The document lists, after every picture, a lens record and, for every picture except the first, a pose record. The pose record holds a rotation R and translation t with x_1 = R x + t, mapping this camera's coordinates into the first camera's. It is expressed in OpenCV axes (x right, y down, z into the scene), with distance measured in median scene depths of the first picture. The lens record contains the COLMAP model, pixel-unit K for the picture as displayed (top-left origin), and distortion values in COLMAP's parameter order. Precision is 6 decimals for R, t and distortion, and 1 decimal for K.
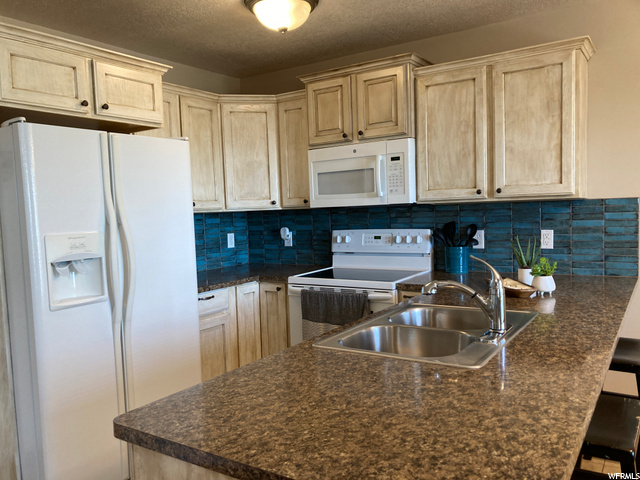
lens RADIAL K [[531.5, 0, 306.5], [0, 531.5, 248.0], [0, 0, 1]] dist [0.026275, -0.034471]
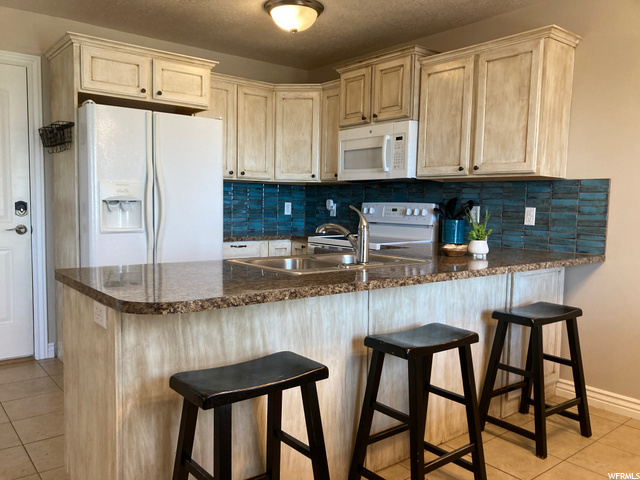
lens RADIAL K [[531.5, 0, 301.1], [0, 531.5, 246.5], [0, 0, 1]] dist [0.026275, -0.034471]
pose [[0.948909, 0.082509, -0.304572, 0.348070], [-0.078882, 0.996590, 0.024216, 0.054417], [0.305531, 0.001046, 0.952181, -0.158759]]
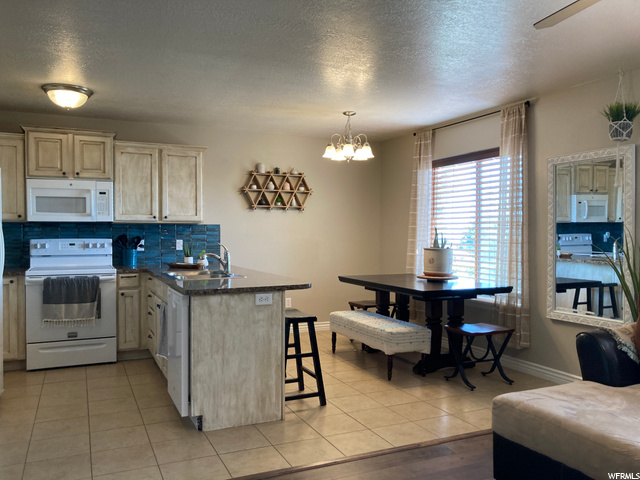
lens RADIAL K [[531.5, 0, 317.2], [0, 531.5, 242.6], [0, 0, 1]] dist [0.026275, -0.034471]
pose [[0.526324, 0.022327, 0.849991, -0.883235], [0.043996, 0.997601, -0.053447, 0.097068], [-0.849145, 0.065527, 0.524079, -0.387745]]
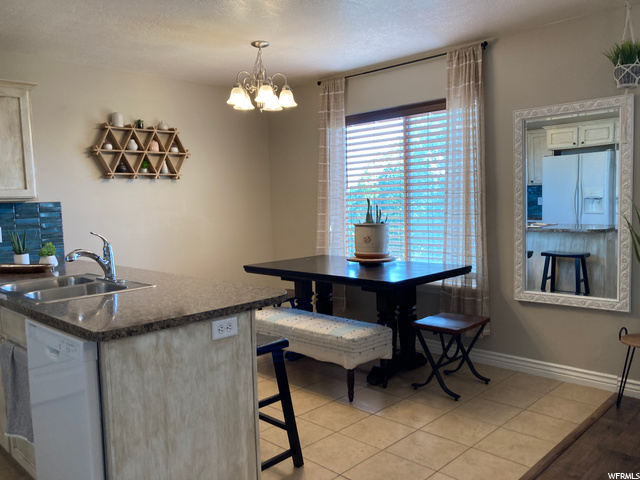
lens RADIAL K [[531.5, 0, 326.1], [0, 531.5, 245.4], [0, 0, 1]] dist [0.026275, -0.034471]
pose [[0.176728, -0.052265, 0.982871, -0.616805], [0.097405, 0.994616, 0.035376, 0.037514], [-0.979428, 0.089484, 0.180867, 0.046522]]
